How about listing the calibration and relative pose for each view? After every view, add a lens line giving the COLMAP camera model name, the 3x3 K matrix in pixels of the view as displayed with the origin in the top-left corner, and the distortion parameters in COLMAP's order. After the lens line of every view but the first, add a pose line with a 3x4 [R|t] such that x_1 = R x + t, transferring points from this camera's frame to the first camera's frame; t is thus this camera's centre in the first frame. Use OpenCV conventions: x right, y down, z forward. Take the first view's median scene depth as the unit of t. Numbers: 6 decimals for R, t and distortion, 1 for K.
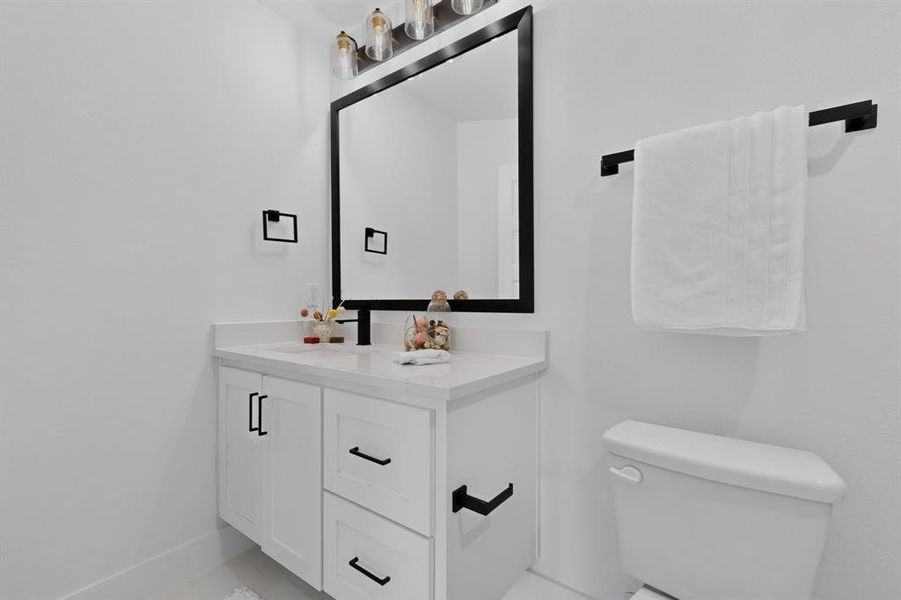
lens RADIAL K [[393.4, 0, 451.3], [0, 393.4, 301.3], [0, 0, 1]] dist [-0.002223, -0.000061]
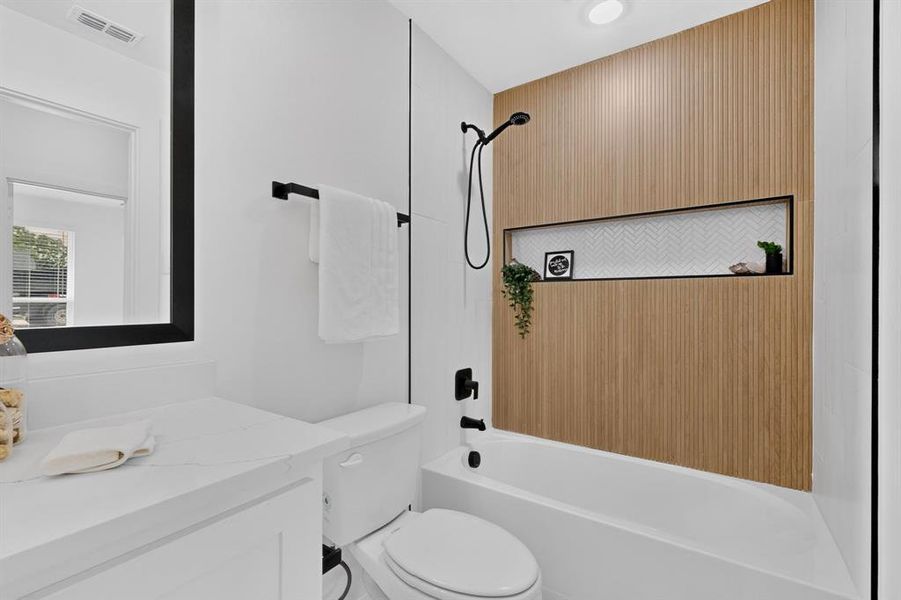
lens RADIAL K [[393.4, 0, 451.3], [0, 393.4, 301.3], [0, 0, 1]] dist [-0.002223, -0.000061]
pose [[-0.033595, 0.000667, 0.999435, -0.642502], [-0.002553, 0.999996, -0.000753, -0.053010], [-0.999432, -0.002577, -0.033593, 0.586918]]
